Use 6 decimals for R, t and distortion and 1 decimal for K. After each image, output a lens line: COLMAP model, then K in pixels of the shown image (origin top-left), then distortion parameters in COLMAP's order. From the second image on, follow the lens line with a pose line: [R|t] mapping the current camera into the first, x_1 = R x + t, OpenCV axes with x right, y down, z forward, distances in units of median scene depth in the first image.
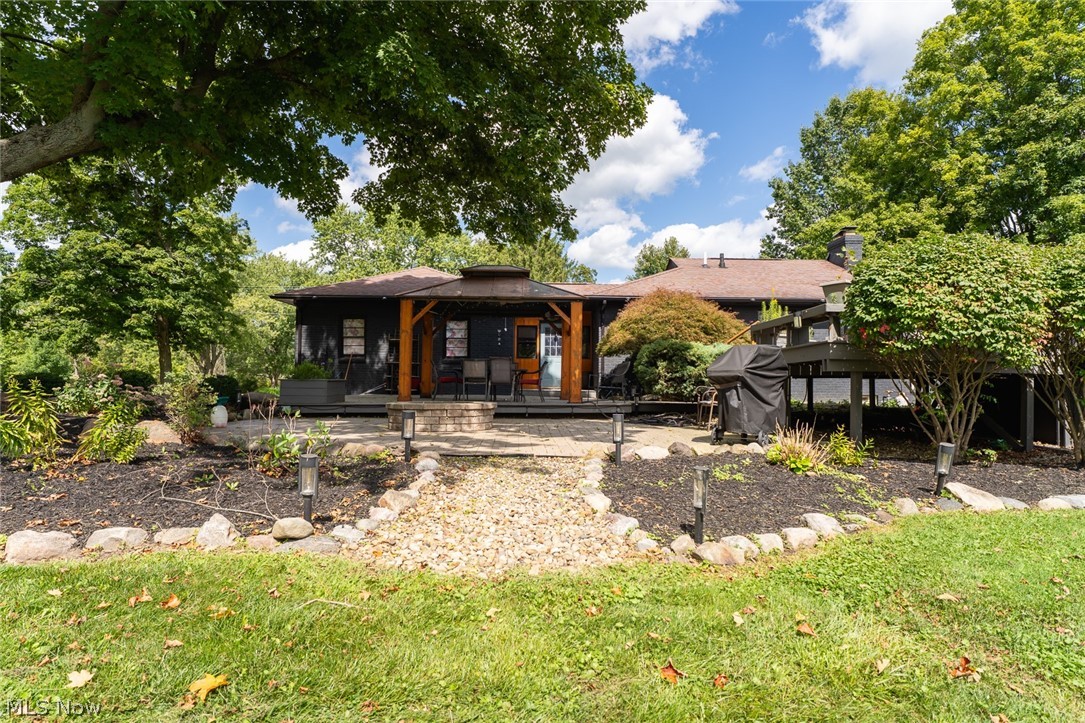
lens RADIAL K [[619.7, 0, 542.5], [0, 619.7, 361.5], [0, 0, 1]] dist [-0.001110, 0.001184]
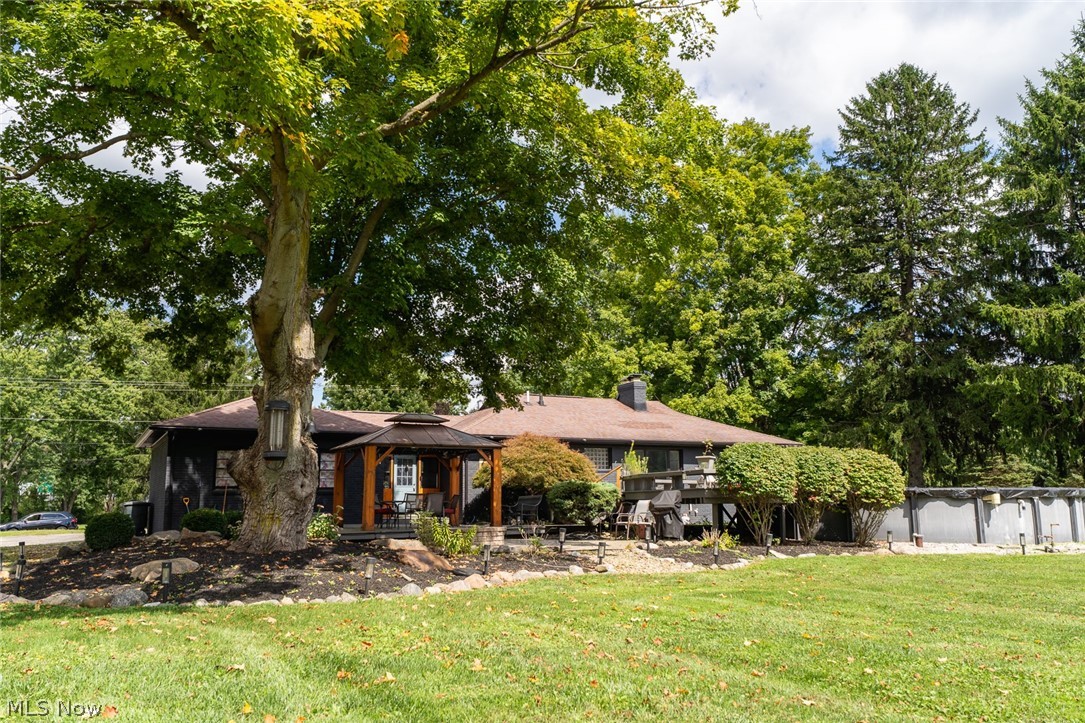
lens RADIAL K [[893.2, 0, 542.5], [0, 893.2, 361.5], [0, 0, 1]] dist [-0.009861, -0.001393]
pose [[0.893096, 0.054444, 0.446560, -0.358628], [0.001579, 0.992264, -0.124134, -0.022731], [-0.449864, 0.111569, 0.886101, -0.368386]]
